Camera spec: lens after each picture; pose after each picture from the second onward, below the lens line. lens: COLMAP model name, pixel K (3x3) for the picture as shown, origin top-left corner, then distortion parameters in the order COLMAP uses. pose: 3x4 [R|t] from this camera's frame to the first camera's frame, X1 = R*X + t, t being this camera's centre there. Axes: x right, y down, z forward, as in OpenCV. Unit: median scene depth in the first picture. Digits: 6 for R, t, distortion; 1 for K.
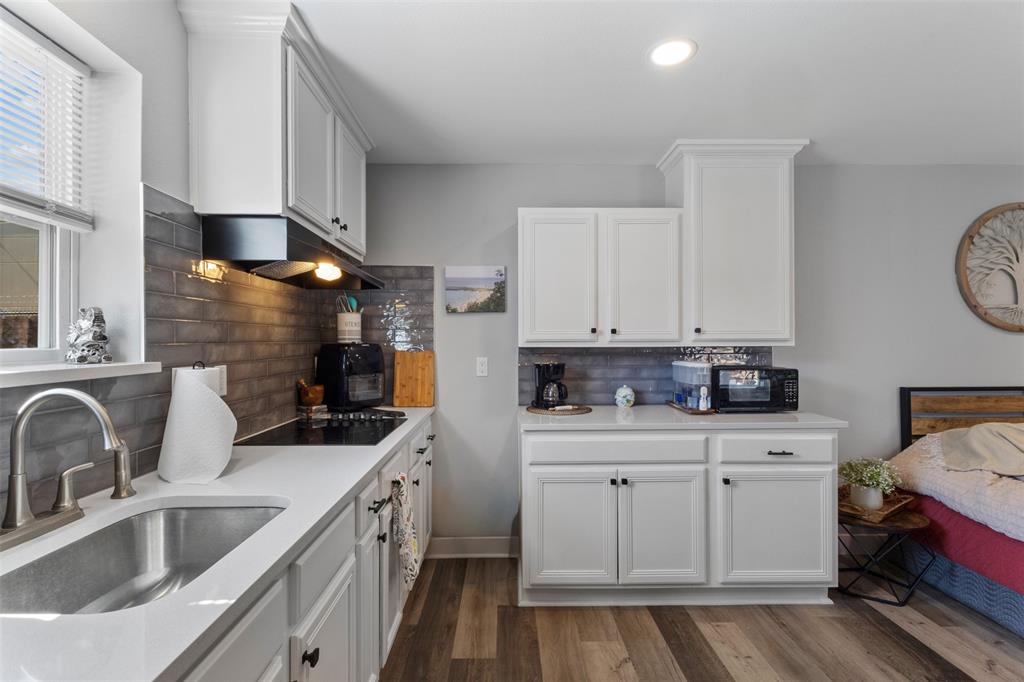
lens RADIAL K [[475.7, 0, 511.6], [0, 475.7, 346.8], [0, 0, 1]] dist [0.001877, 0.000890]
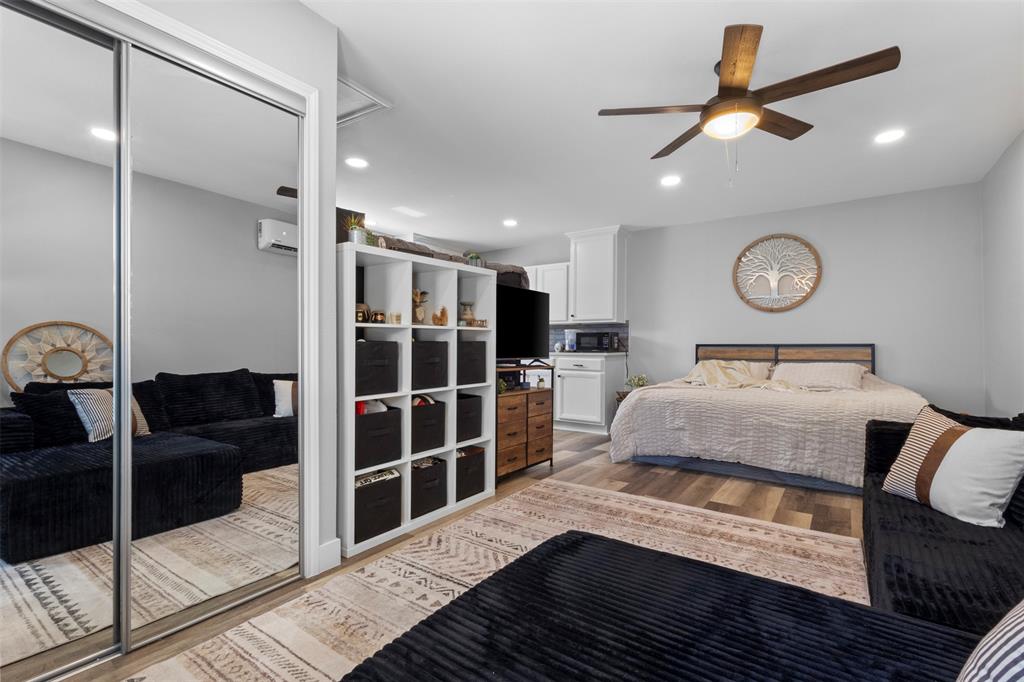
lens RADIAL K [[475.7, 0, 511.6], [0, 475.7, 346.8], [0, 0, 1]] dist [0.001877, 0.000890]
pose [[0.810797, 0.011127, -0.585222, 1.355605], [-0.010931, 0.999933, 0.003868, 0.096956], [0.585226, 0.003261, 0.810864, -0.915443]]
